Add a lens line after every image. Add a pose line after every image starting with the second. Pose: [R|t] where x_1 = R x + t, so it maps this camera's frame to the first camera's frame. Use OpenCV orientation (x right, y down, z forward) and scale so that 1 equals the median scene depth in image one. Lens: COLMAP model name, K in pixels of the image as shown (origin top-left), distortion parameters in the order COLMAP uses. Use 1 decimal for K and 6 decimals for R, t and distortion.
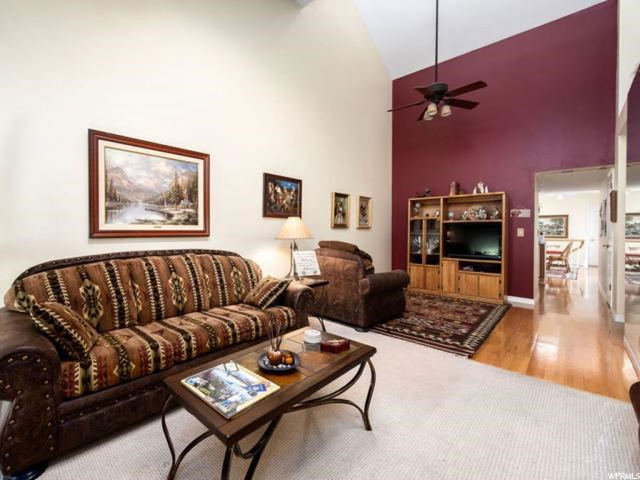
lens RADIAL K [[255.3, 0, 320.0], [0, 255.3, 240.0], [0, 0, 1]] dist [-0.000783, -0.000076]
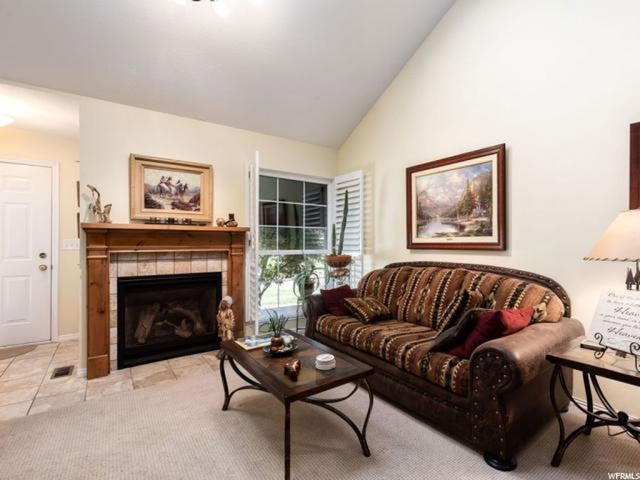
lens RADIAL K [[310.5, 0, 320.0], [0, 310.5, 240.0], [0, 0, 1]] dist [0.001630, 0.000132]
pose [[-0.193634, -0.023014, -0.980804, 0.635987], [-0.044165, 0.998916, -0.014720, -0.008119], [0.980079, 0.040467, -0.194441, 0.708802]]
